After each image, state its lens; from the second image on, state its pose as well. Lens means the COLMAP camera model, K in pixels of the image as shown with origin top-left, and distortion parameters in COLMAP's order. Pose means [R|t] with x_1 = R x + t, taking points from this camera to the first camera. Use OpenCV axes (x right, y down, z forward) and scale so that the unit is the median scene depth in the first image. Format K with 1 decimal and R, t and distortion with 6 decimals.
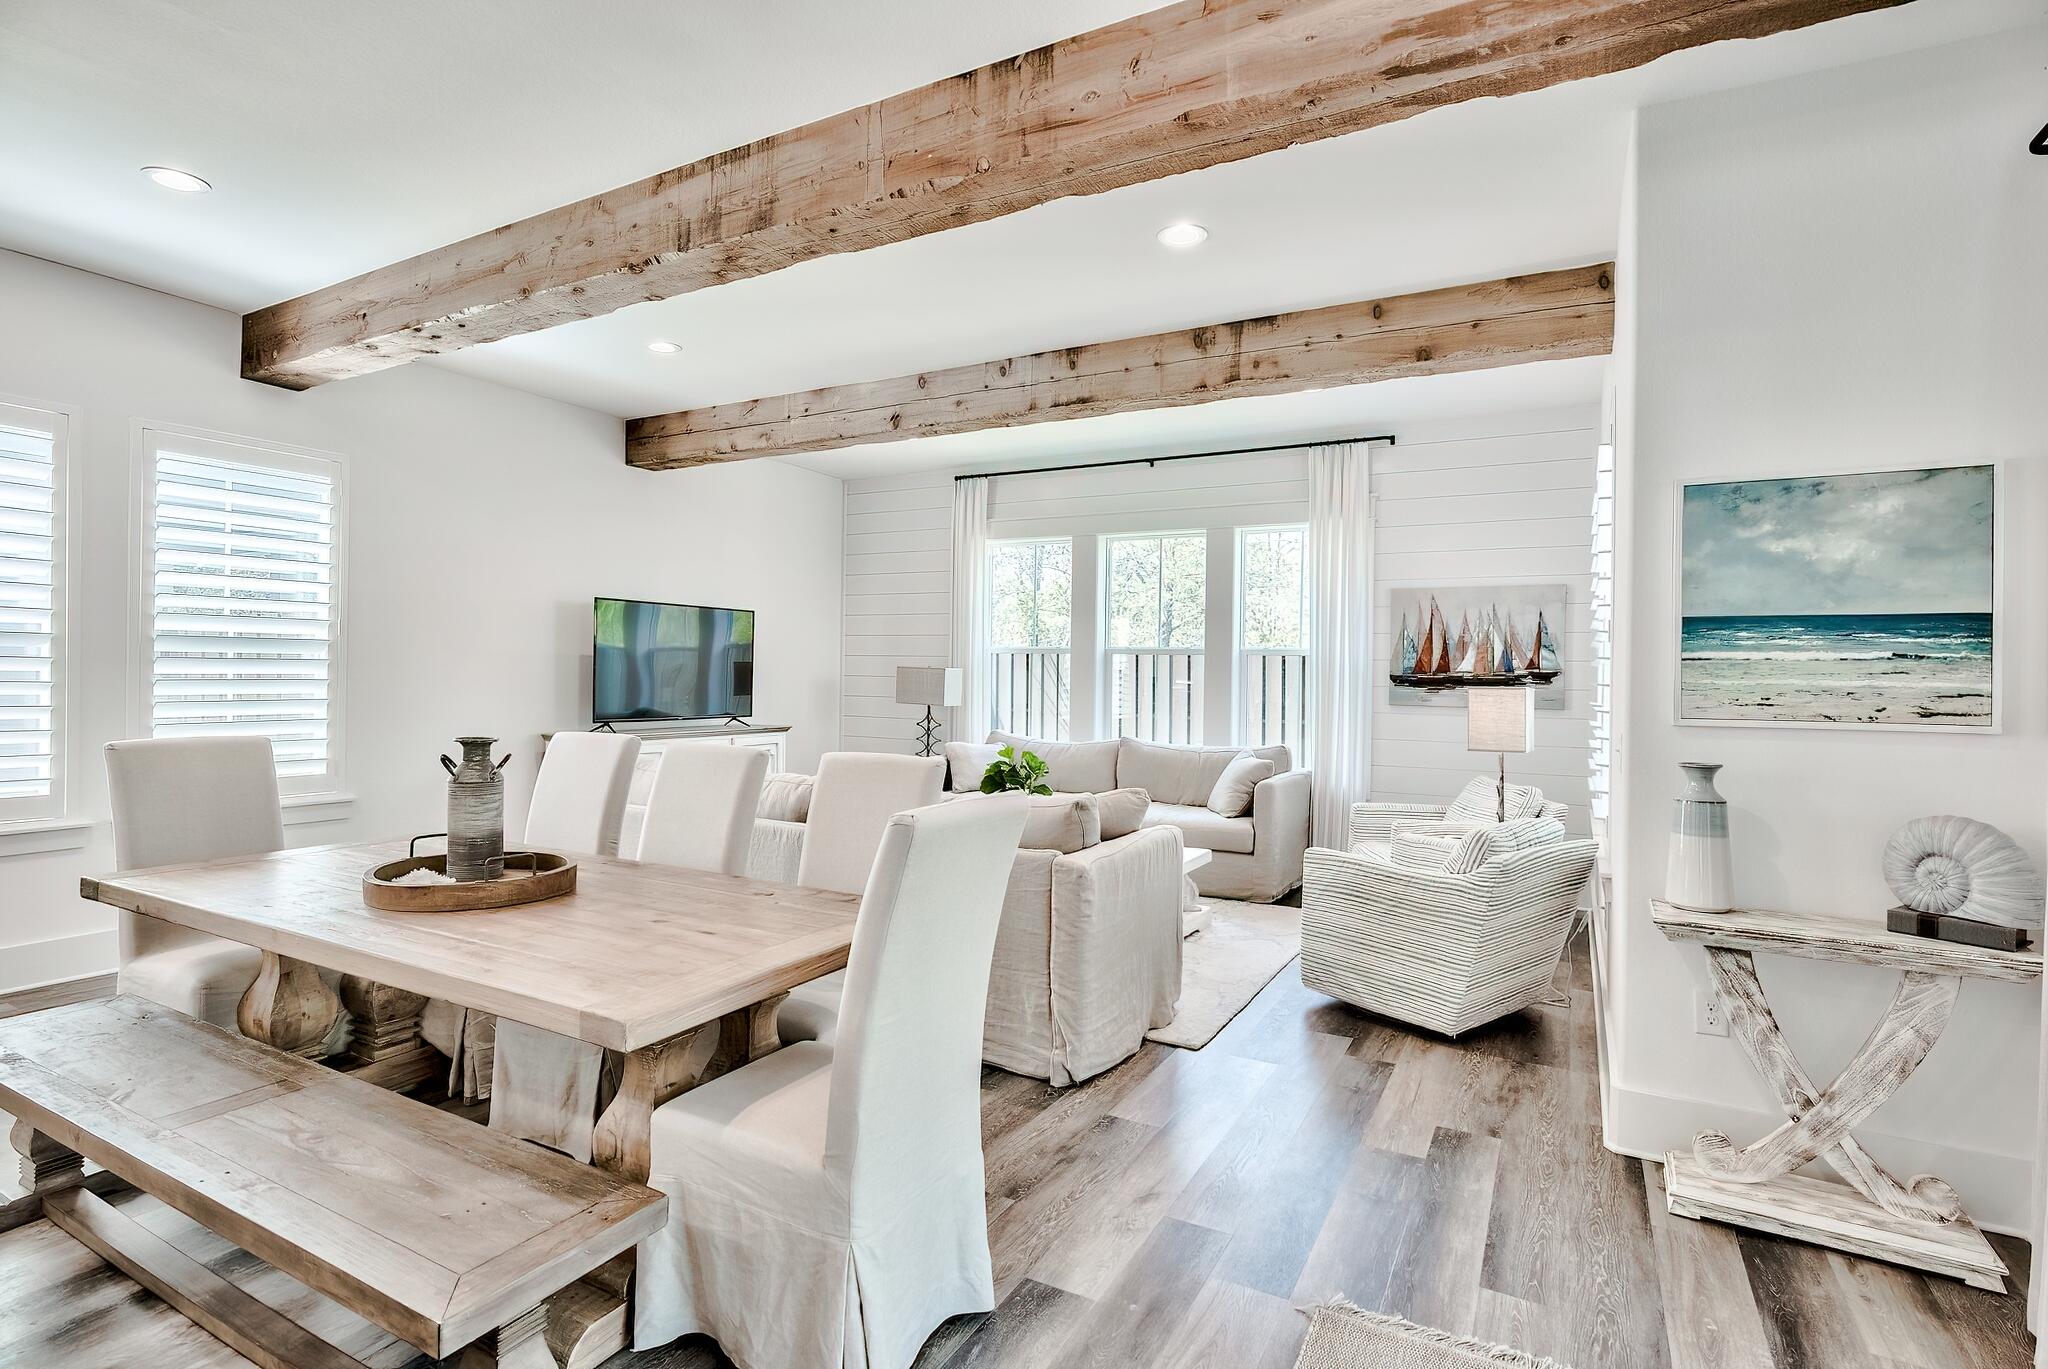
lens RADIAL K [[1011.7, 0, 1002.4], [0, 1011.7, 682.2], [0, 0, 1]] dist [-0.001433, -0.000482]
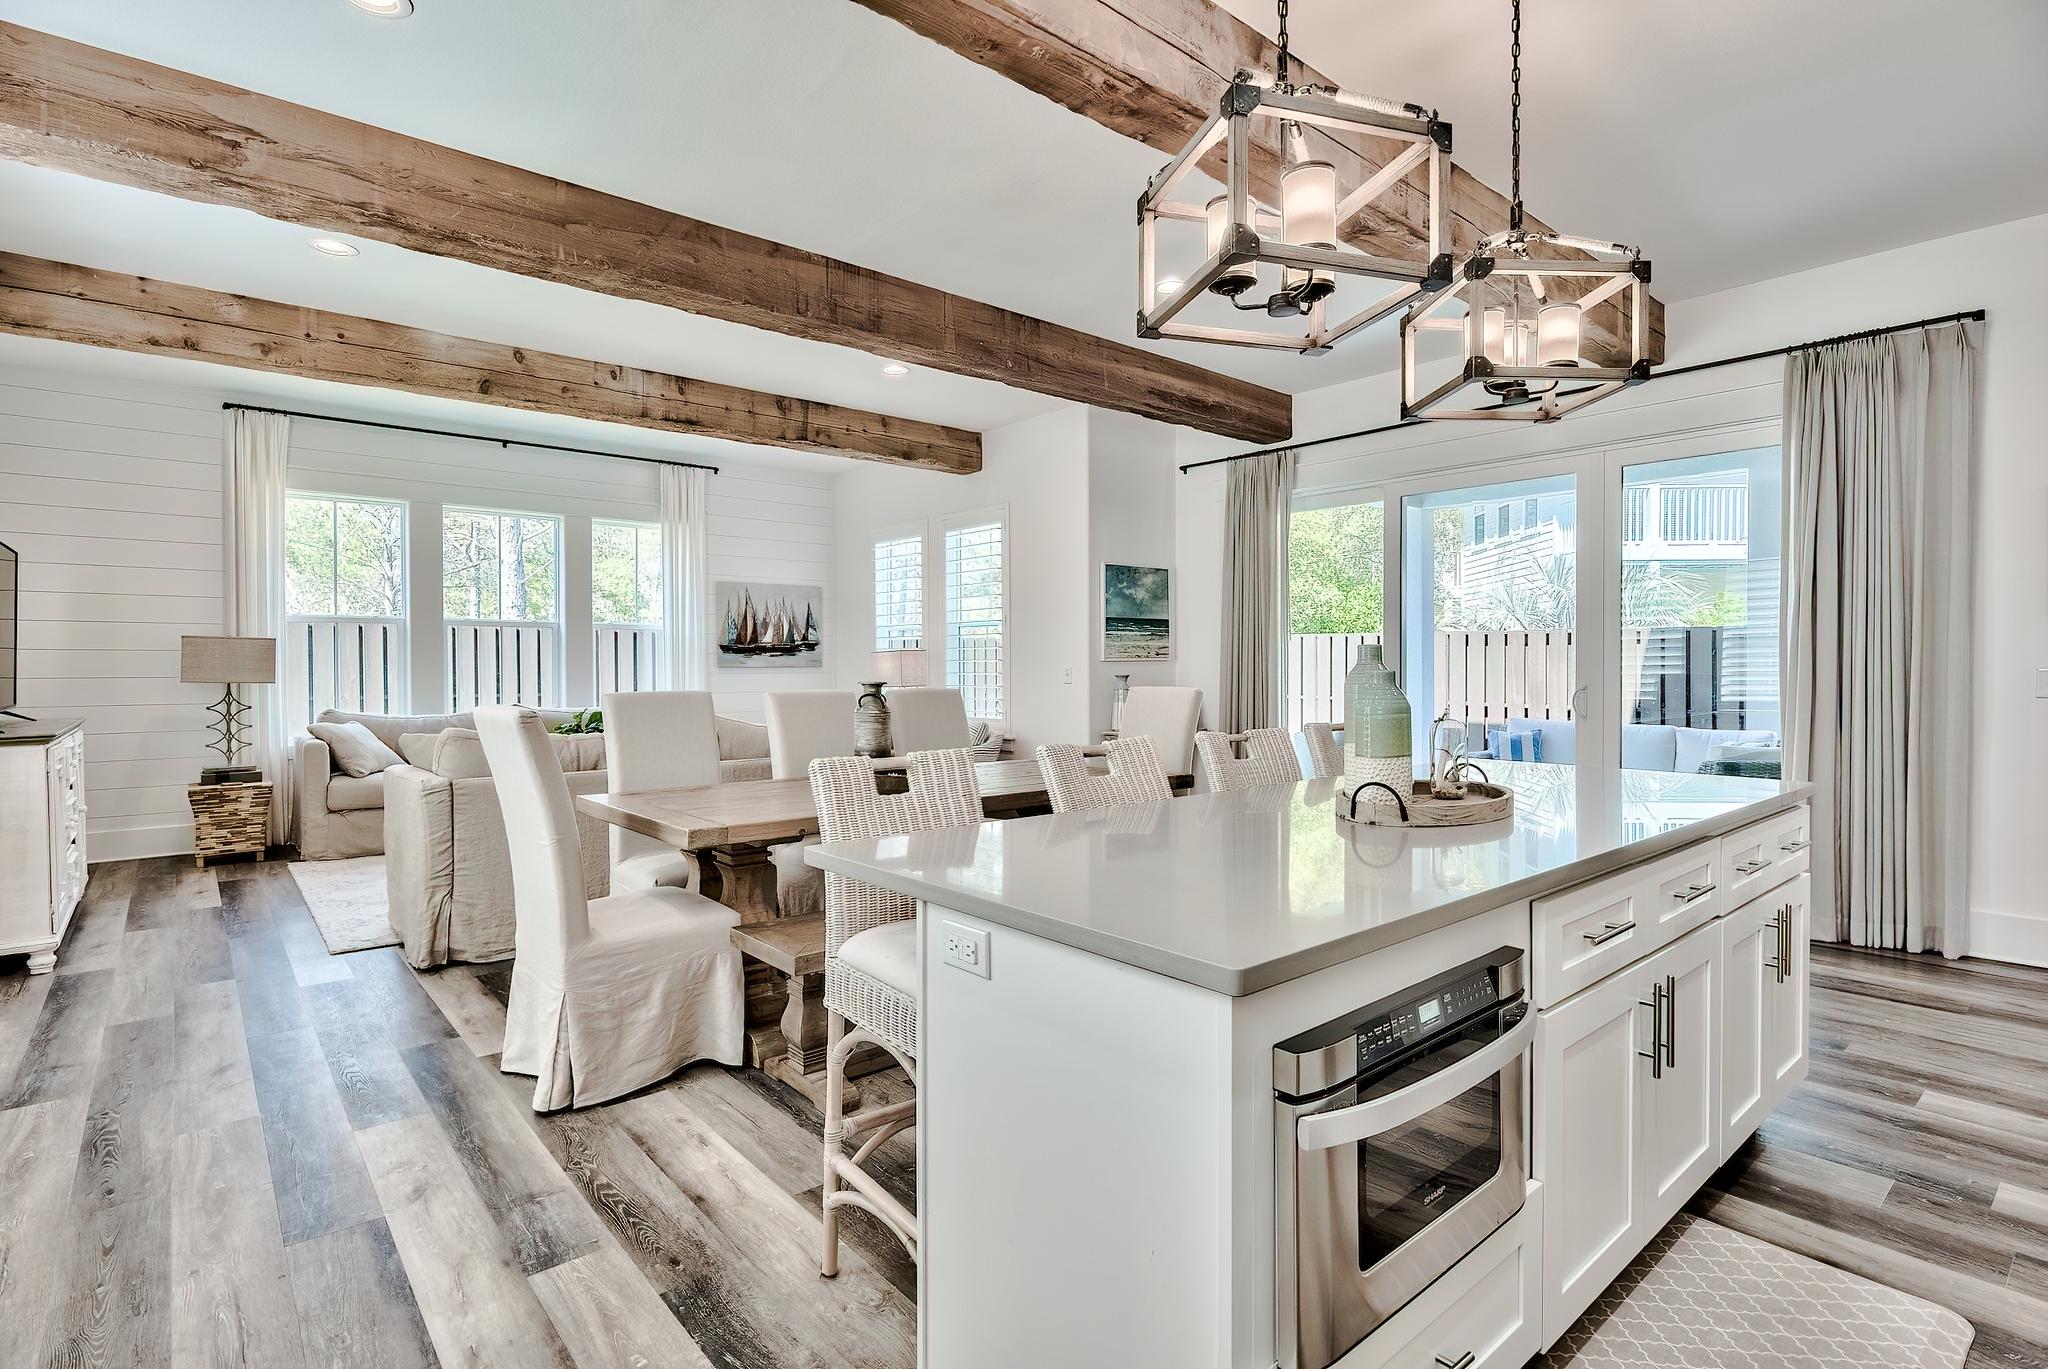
lens RADIAL K [[1034.6, 0, 1045.5], [0, 1034.6, 671.3], [0, 0, 1]] dist [-0.001930, -0.000553]
pose [[0.321209, -0.022648, 0.946737, -0.989678], [0.014925, 0.999711, 0.018851, 0.010530], [-0.946891, 0.008075, 0.321454, 0.179152]]
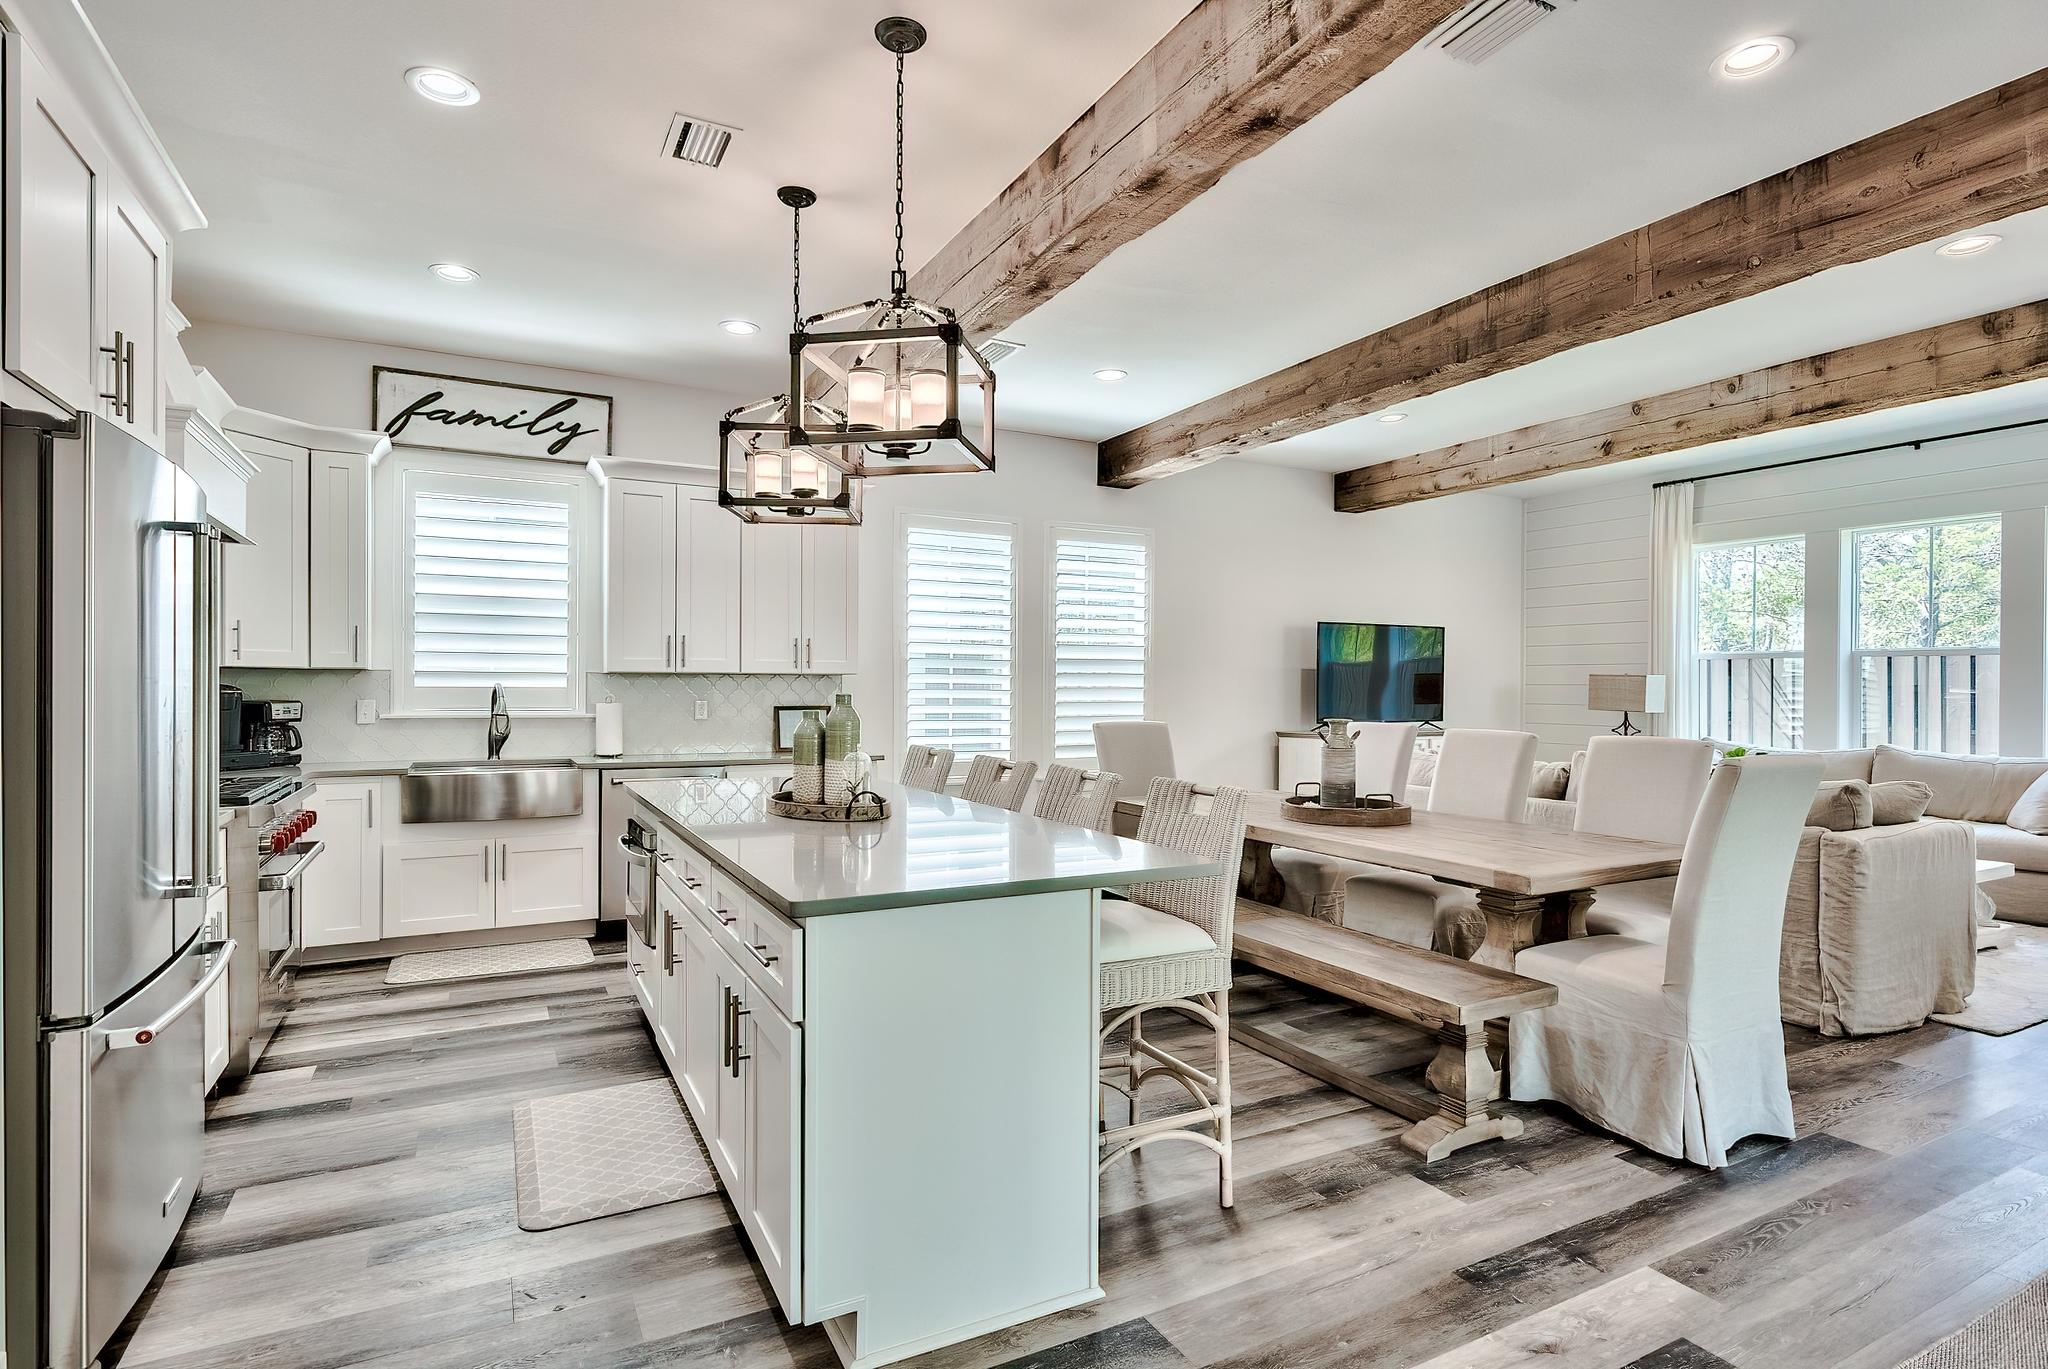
lens RADIAL K [[999.2, 0, 998.0], [0, 999.2, 692.6], [0, 0, 1]] dist [0.000081, -0.000890]
pose [[0.832146, -0.007651, -0.554503, -0.062974], [0.003918, 0.999961, -0.007918, 0.013610], [0.554542, 0.004416, 0.832144, -0.292930]]
